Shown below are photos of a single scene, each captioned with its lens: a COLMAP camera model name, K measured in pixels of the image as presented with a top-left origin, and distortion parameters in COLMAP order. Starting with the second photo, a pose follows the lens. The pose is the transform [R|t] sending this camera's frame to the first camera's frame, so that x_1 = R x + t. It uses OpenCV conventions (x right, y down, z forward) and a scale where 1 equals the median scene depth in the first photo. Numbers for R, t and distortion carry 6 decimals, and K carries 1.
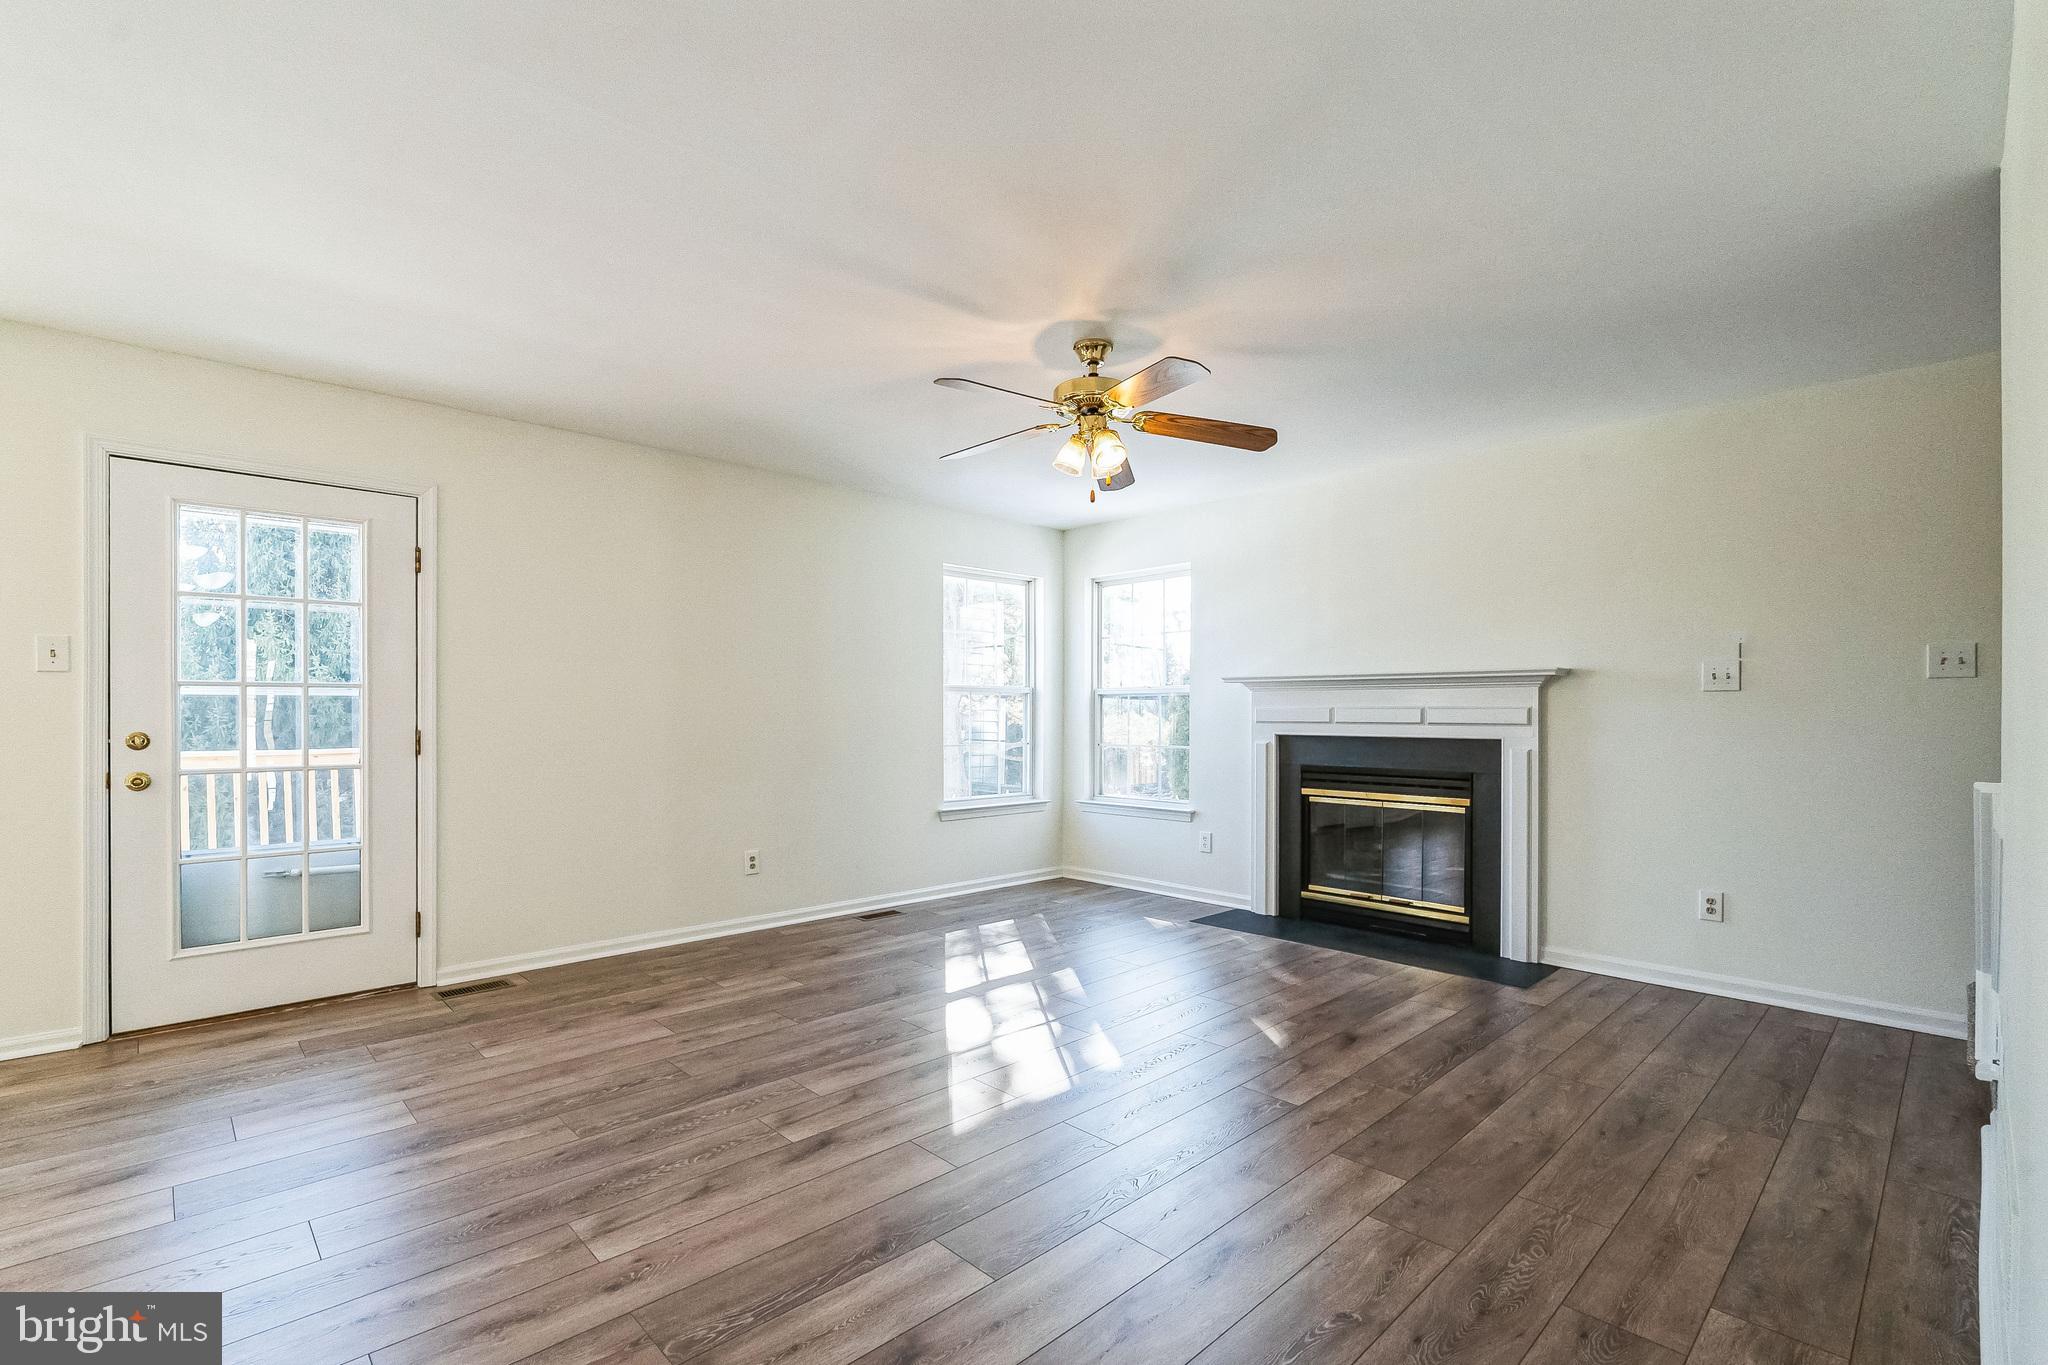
lens RADIAL K [[919.4, 0, 1010.5], [0, 919.4, 713.5], [0, 0, 1]] dist [-0.005550, 0.002142]
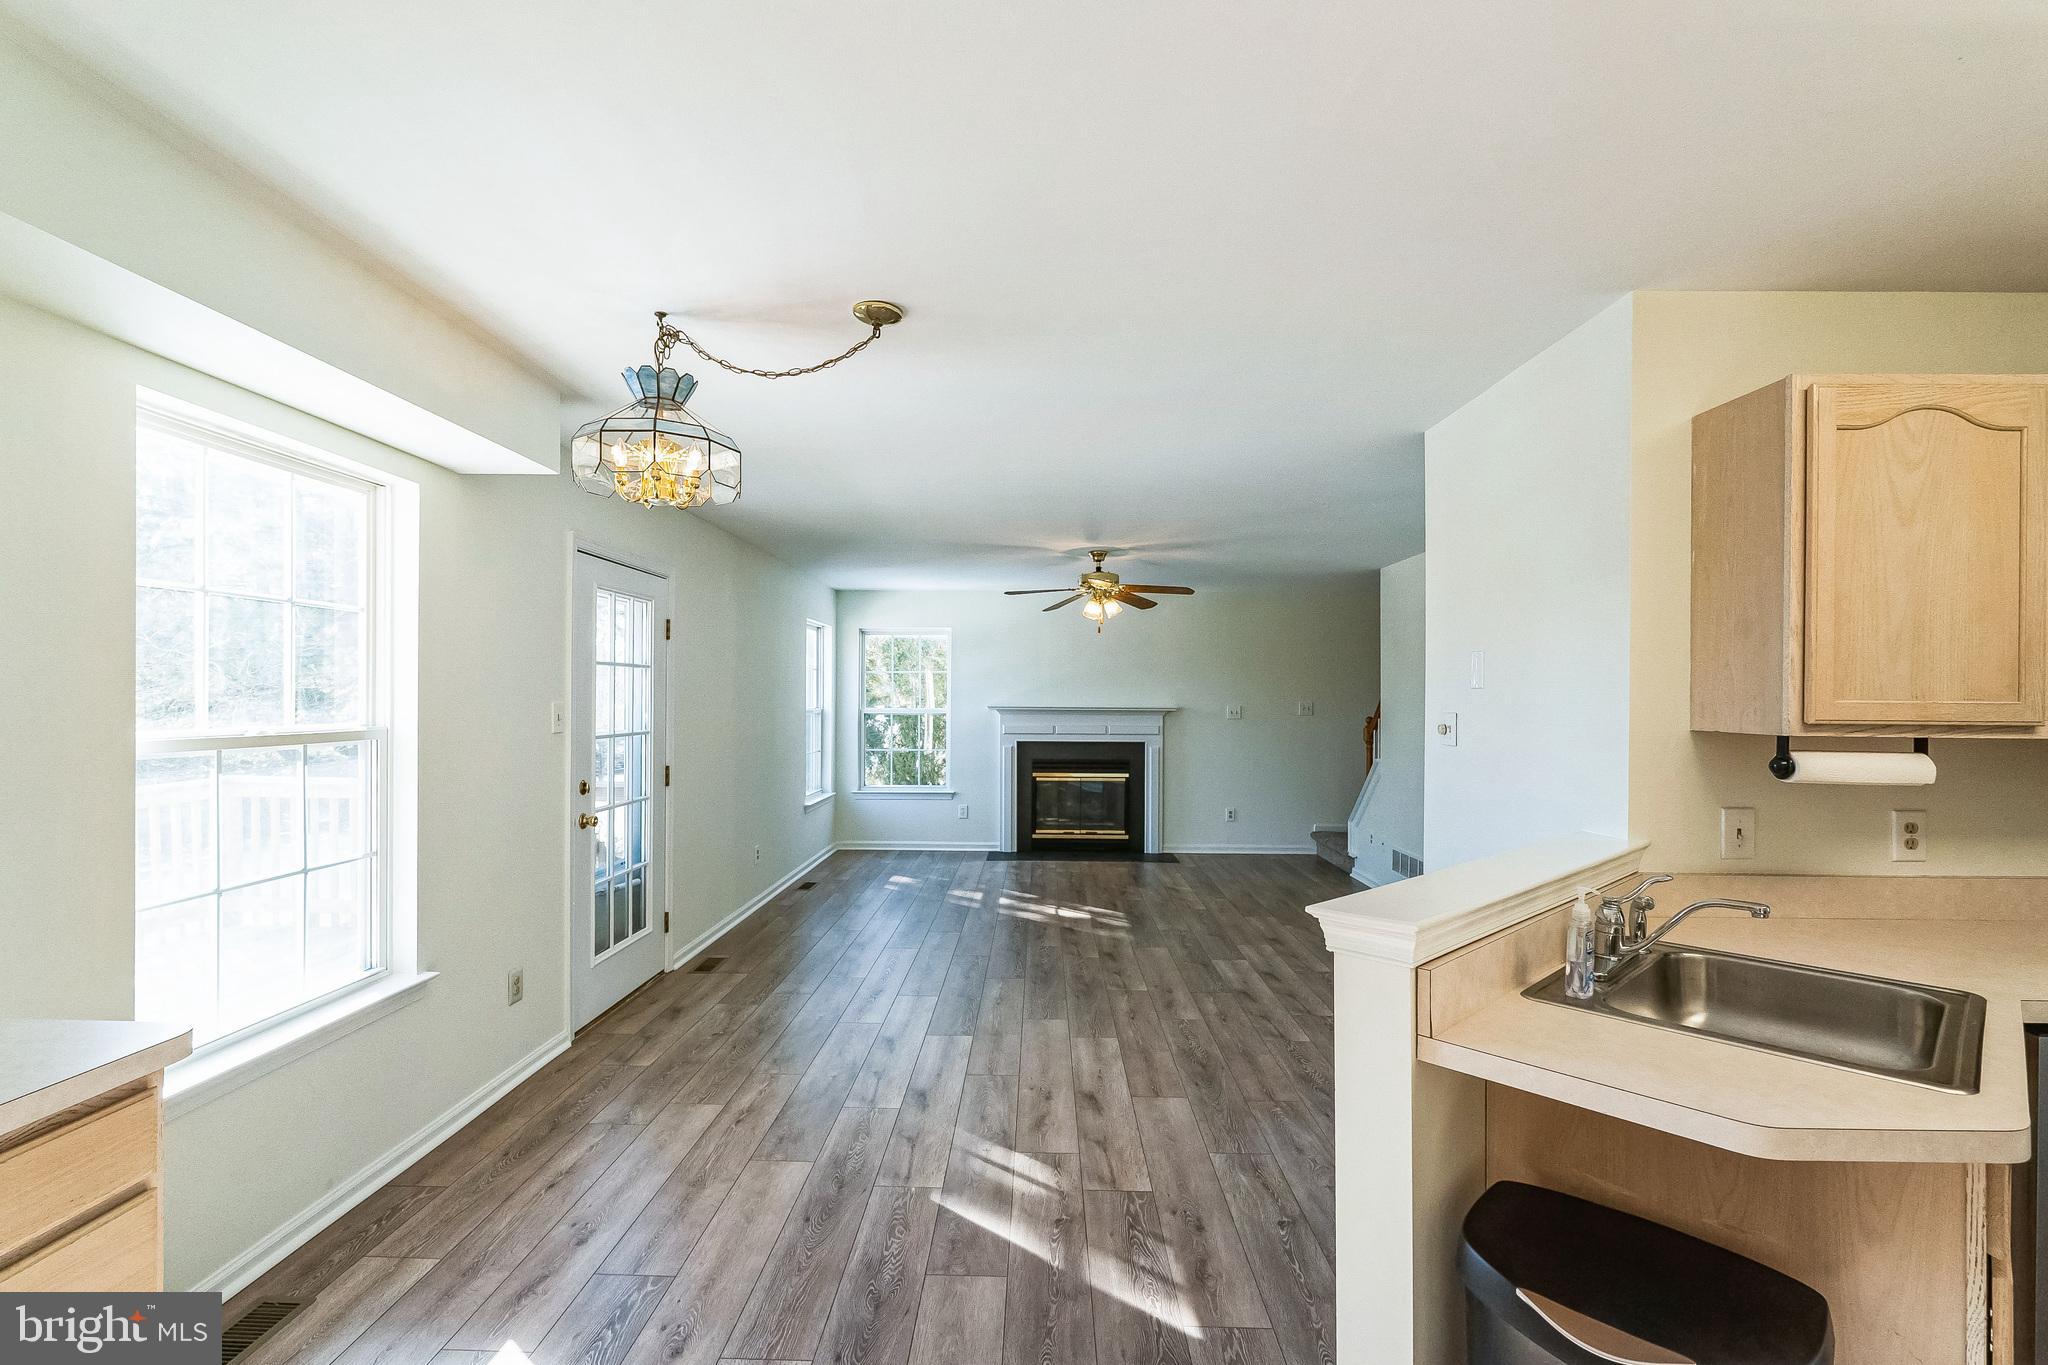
lens RADIAL K [[919.4, 0, 1016.6], [0, 919.4, 693.5], [0, 0, 1]] dist [-0.005550, 0.002142]
pose [[0.707503, 0.004861, 0.706694, -1.205375], [-0.004673, 0.999987, -0.002199, -0.081122], [-0.706695, -0.001746, 0.707516, -0.220331]]
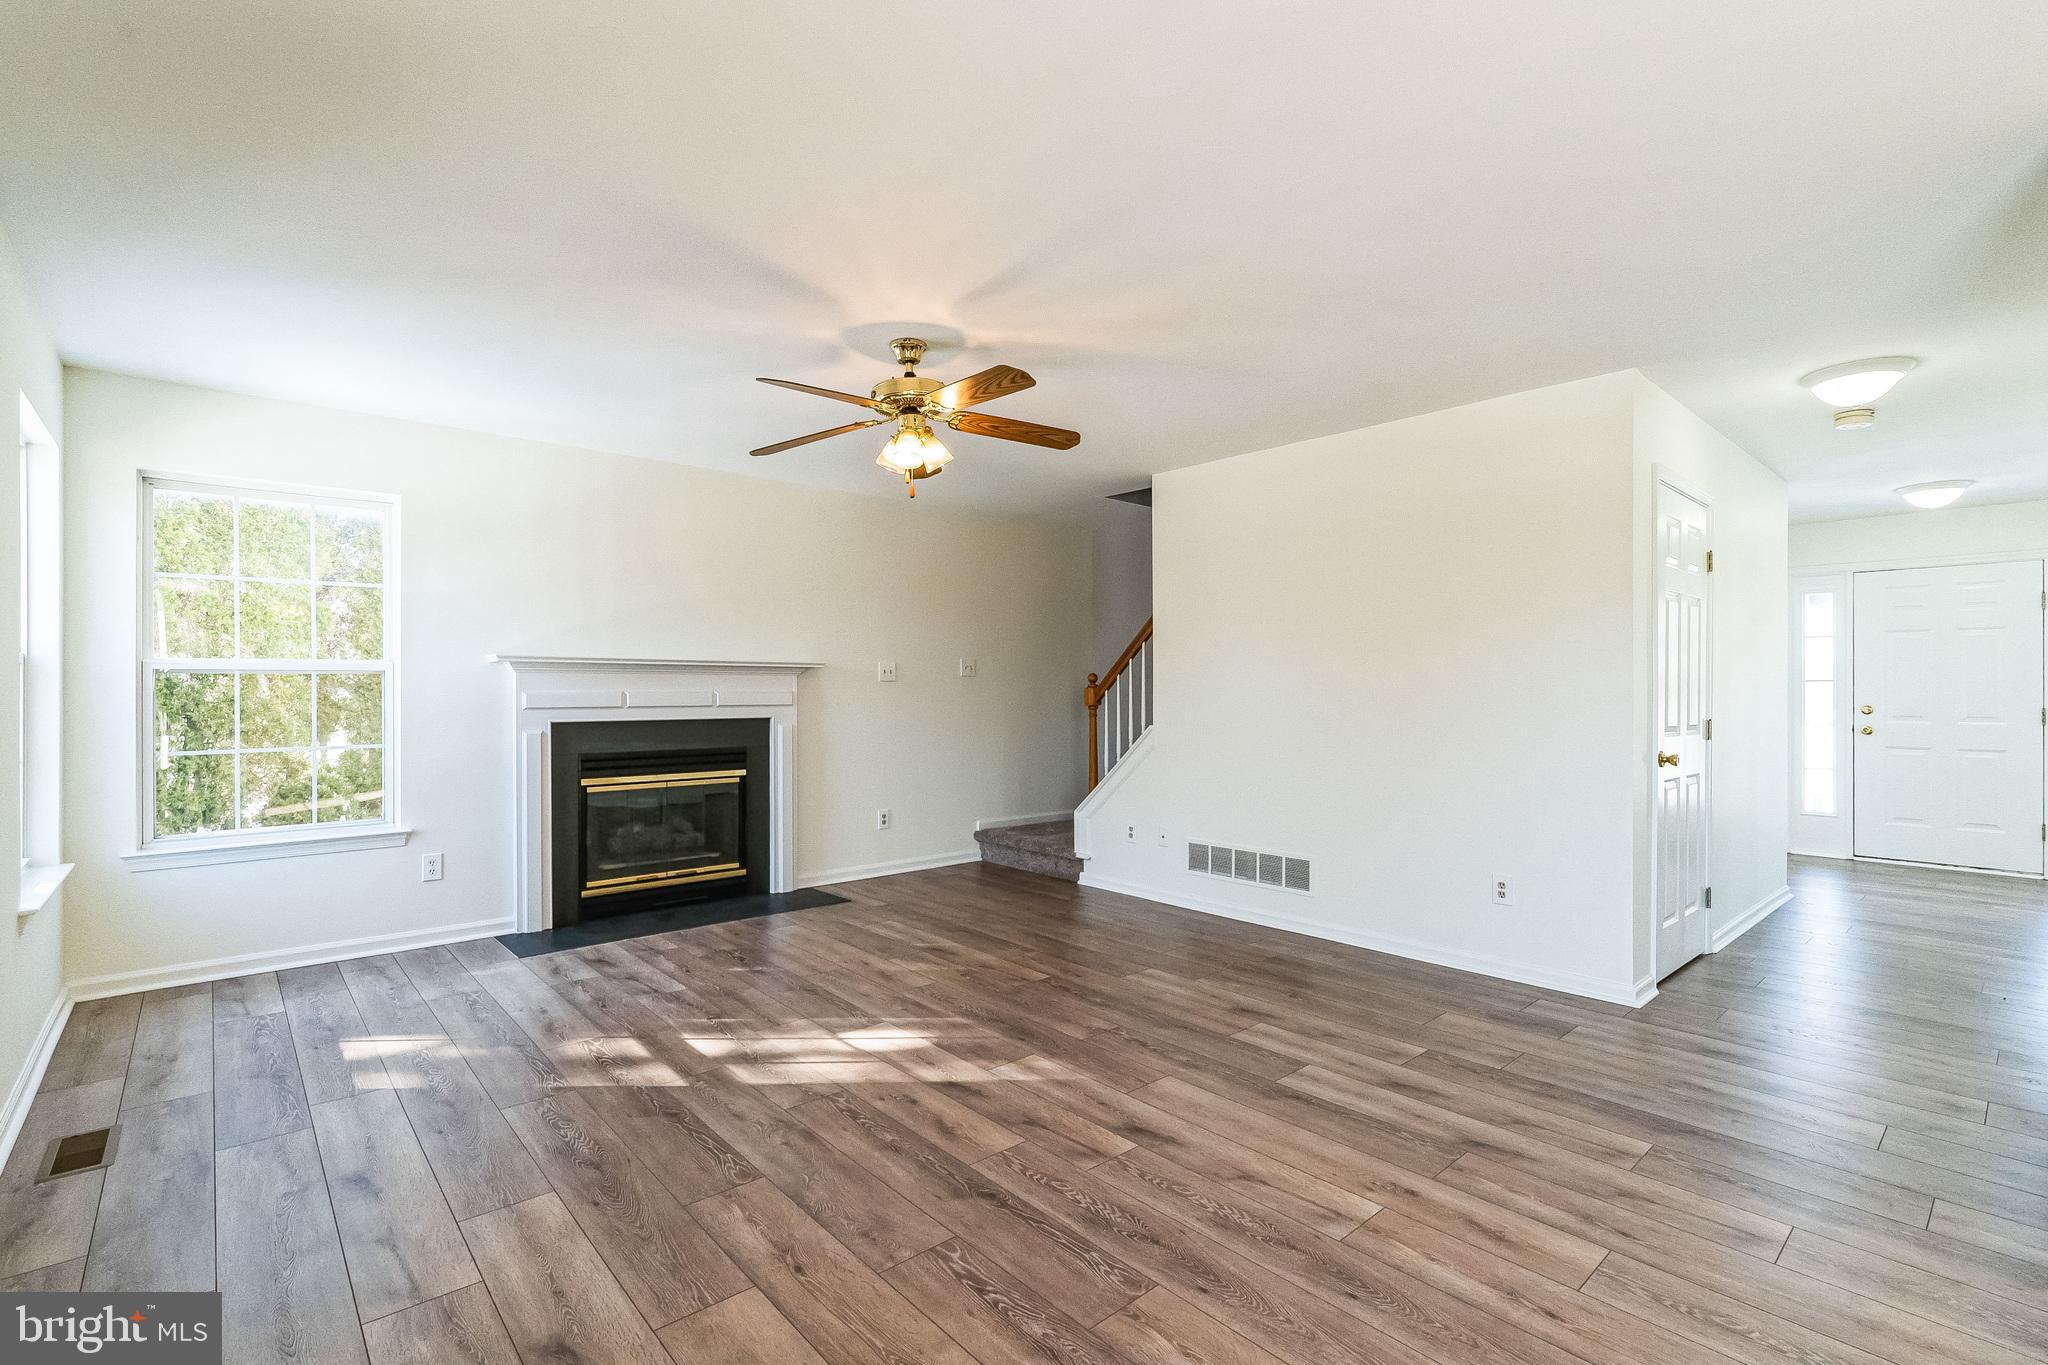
lens RADIAL K [[919.4, 0, 1020.0], [0, 919.4, 702.5], [0, 0, 1]] dist [-0.005550, 0.002142]
pose [[0.035669, -0.016016, 0.999235, -0.799048], [-0.000657, 0.999871, 0.016050, -0.015801], [-0.999363, -0.001229, 0.035654, 0.716030]]
